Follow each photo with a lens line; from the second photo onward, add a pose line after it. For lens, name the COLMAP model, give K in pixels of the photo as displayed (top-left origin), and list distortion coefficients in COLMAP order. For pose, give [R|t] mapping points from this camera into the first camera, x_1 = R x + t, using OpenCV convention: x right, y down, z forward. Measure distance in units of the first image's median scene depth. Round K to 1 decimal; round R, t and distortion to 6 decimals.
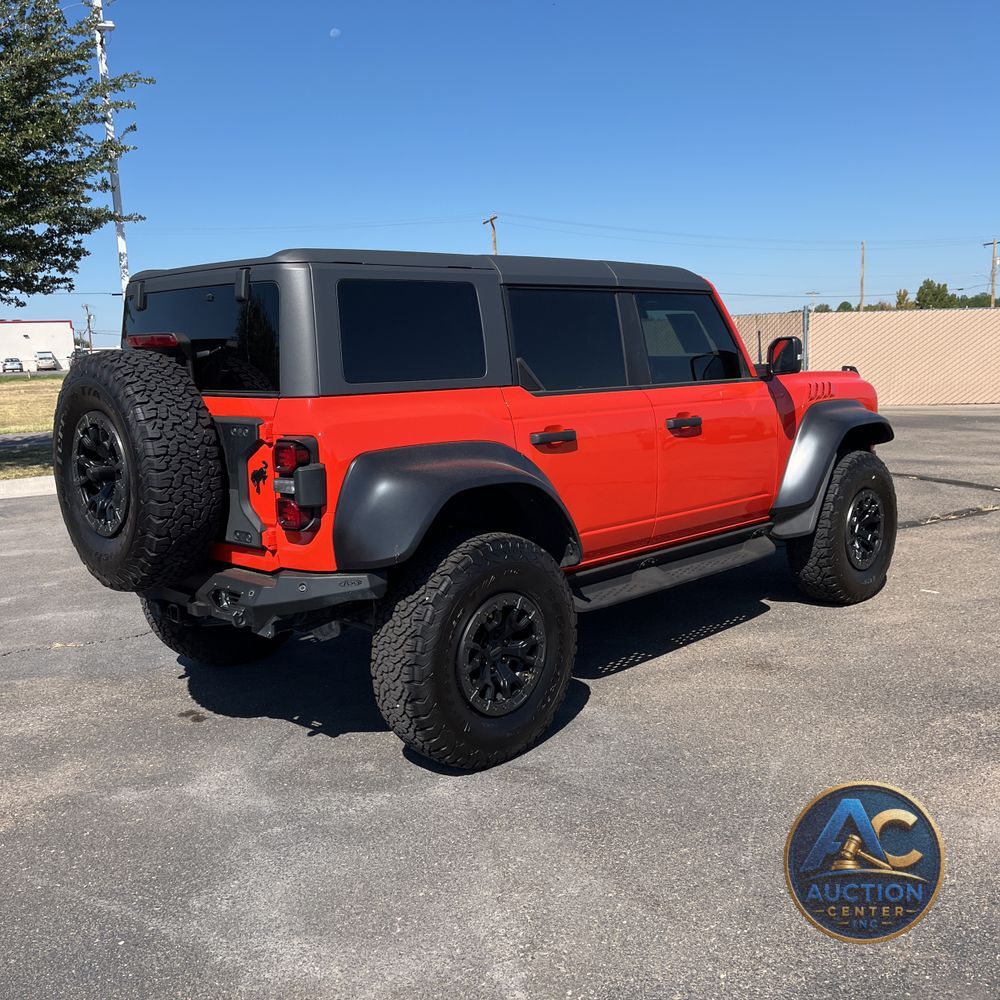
lens RADIAL K [[1022.8, 0, 496.8], [0, 1022.8, 506.5], [0, 0, 1]] dist [0.025984, 0.000000]
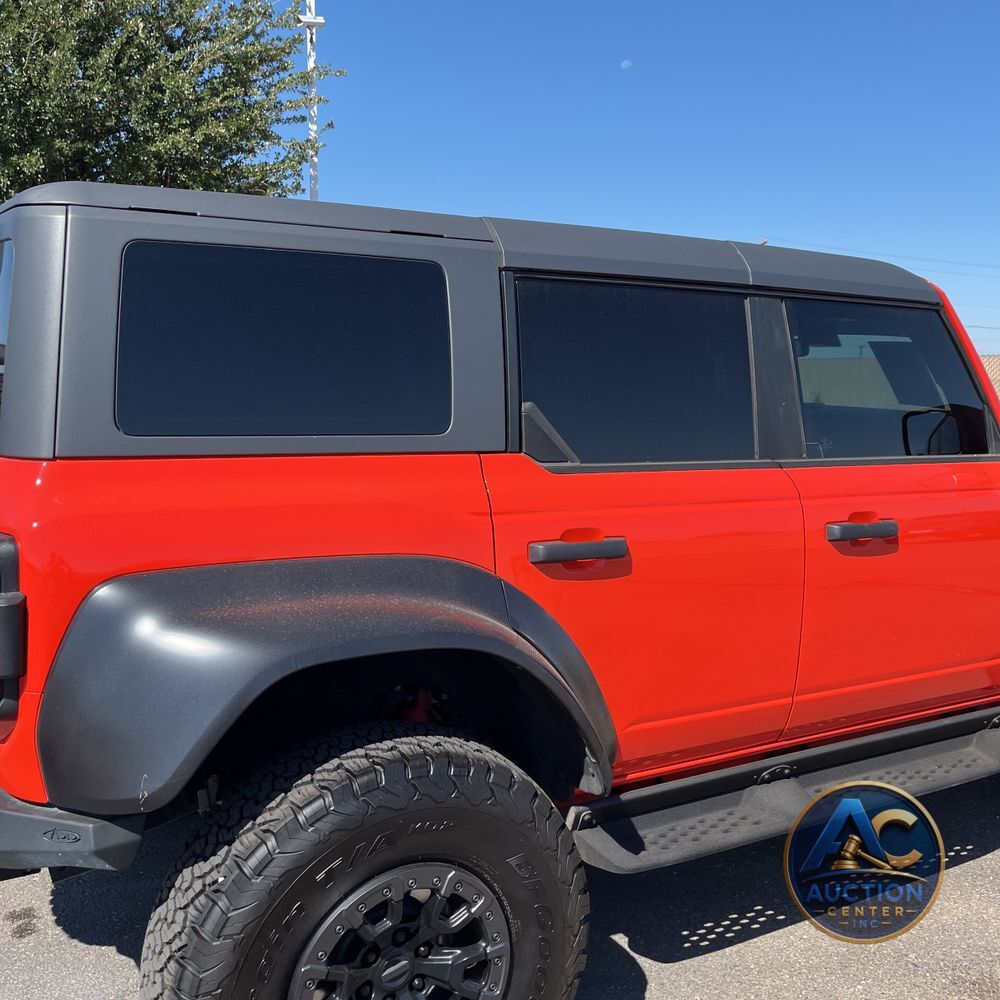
lens RADIAL K [[1022.8, 0, 495.6], [0, 1022.8, 487.4], [0, 0, 1]] dist [0.025984, 0.000000]
pose [[0.966202, 0.076453, -0.246190, 0.127651], [-0.086475, 0.995798, -0.030141, -0.072391], [0.242851, 0.050411, 0.968753, 0.411736]]
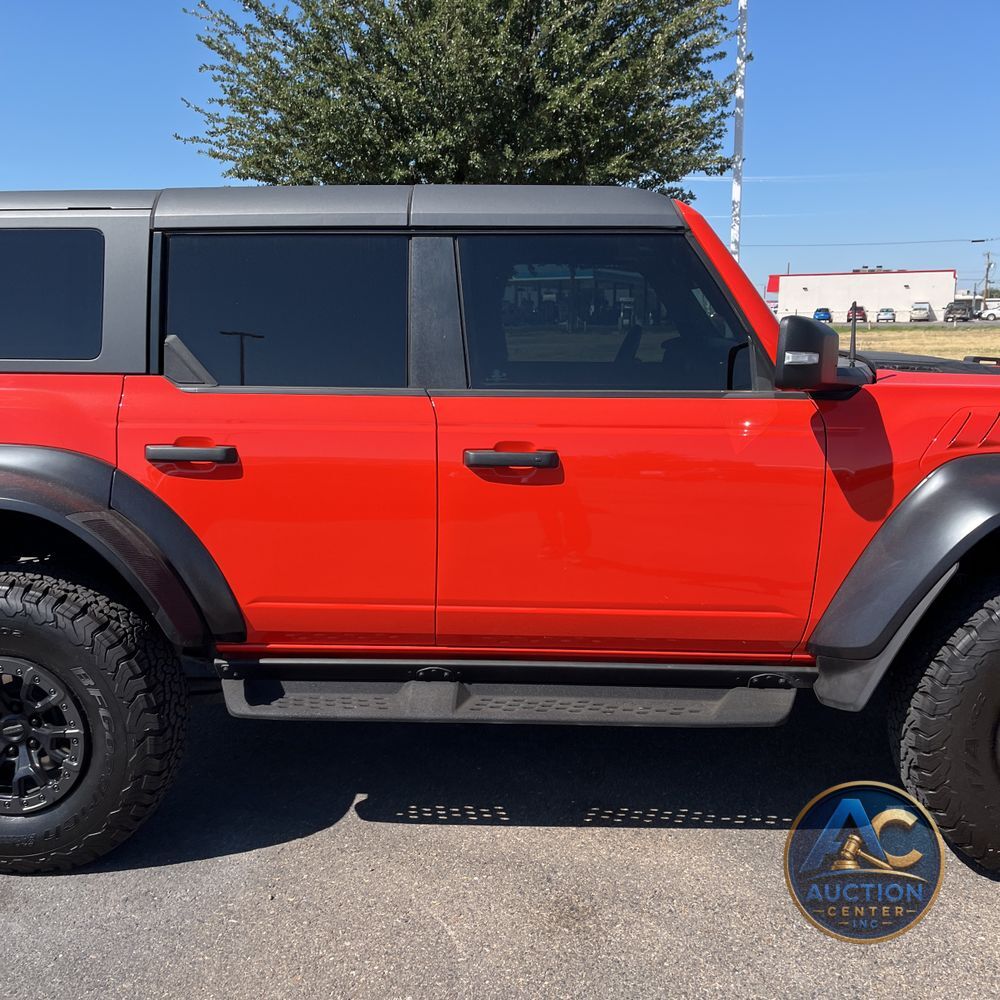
lens RADIAL K [[1022.8, 0, 490.9], [0, 1022.8, 510.0], [0, 0, 1]] dist [0.025984, 0.000000]
pose [[0.670346, 0.166611, -0.723103, 0.615178], [-0.129980, 0.985766, 0.106635, -0.116291], [0.730576, 0.022507, 0.682460, 0.606704]]
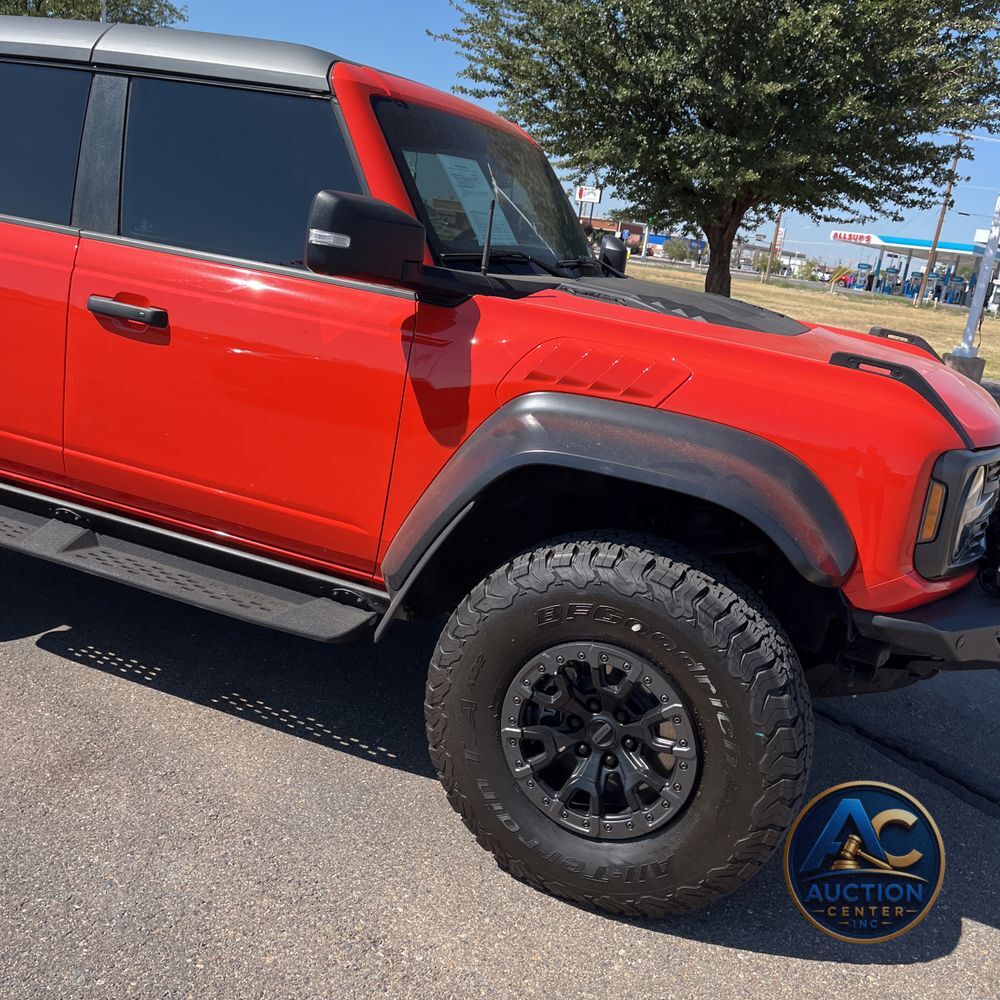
lens RADIAL K [[1022.8, 0, 512.5], [0, 1022.8, 518.1], [0, 0, 1]] dist [0.025984, 0.000000]
pose [[0.386036, 0.330913, -0.861088, 0.818642], [-0.287909, 0.930038, 0.228337, -0.171865], [0.876405, 0.159769, 0.454301, 0.966976]]
